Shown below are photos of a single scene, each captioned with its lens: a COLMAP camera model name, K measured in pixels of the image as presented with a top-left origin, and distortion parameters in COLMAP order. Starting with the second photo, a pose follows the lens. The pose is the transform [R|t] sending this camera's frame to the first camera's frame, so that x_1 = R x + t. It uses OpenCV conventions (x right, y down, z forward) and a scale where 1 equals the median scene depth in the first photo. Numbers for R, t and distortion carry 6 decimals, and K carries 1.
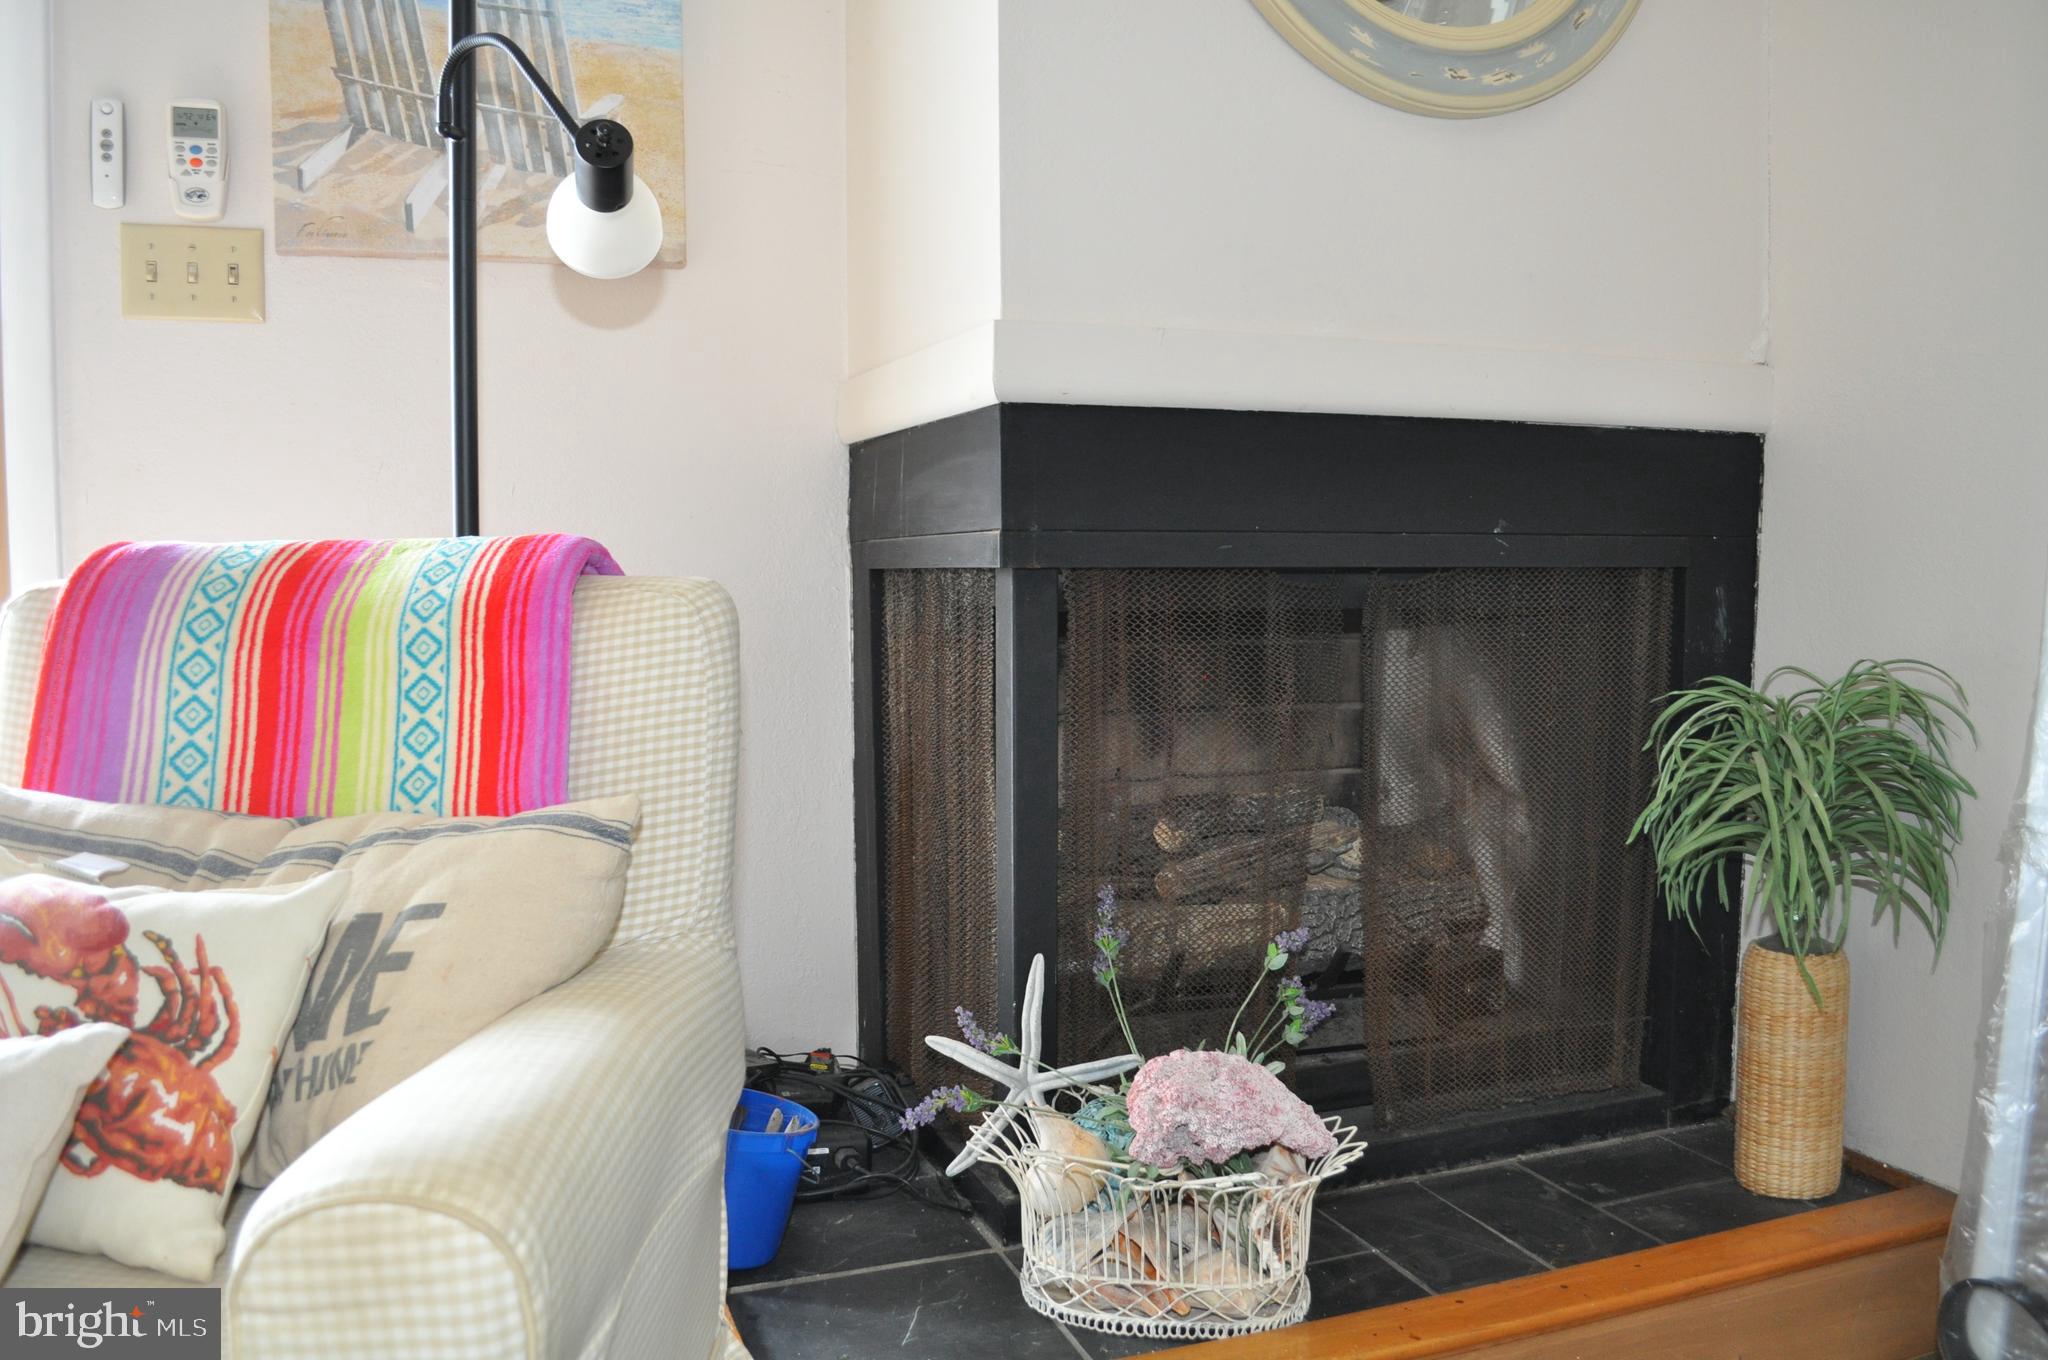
lens RADIAL K [[1619.0, 0, 1025.8], [0, 1619.0, 669.2], [0, 0, 1]] dist [-0.078380, -0.000866]
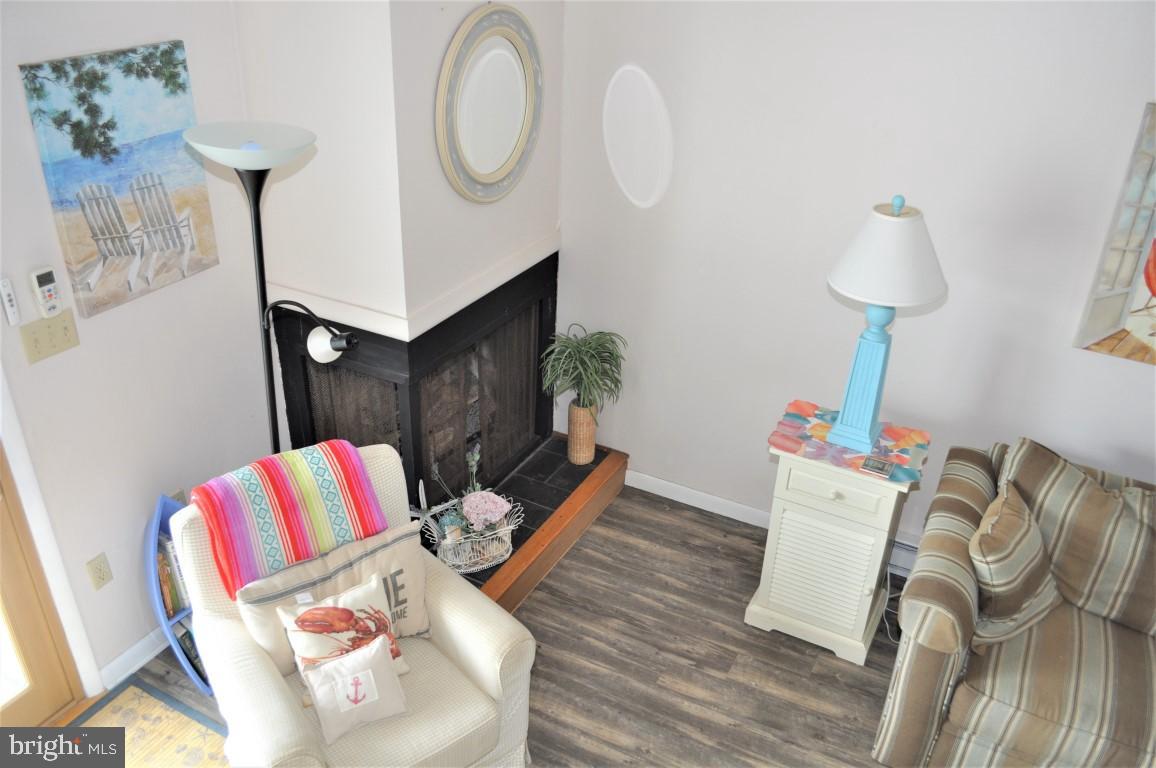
lens RADIAL K [[913.9, 0, 588.7], [0, 913.9, 375.9], [0, 0, 1]] dist [-0.078380, -0.000866]
pose [[0.748473, -0.278886, 0.601673, -0.736076], [0.009675, 0.911771, 0.410585, -0.724284], [-0.663095, -0.301490, 0.685134, -0.432123]]
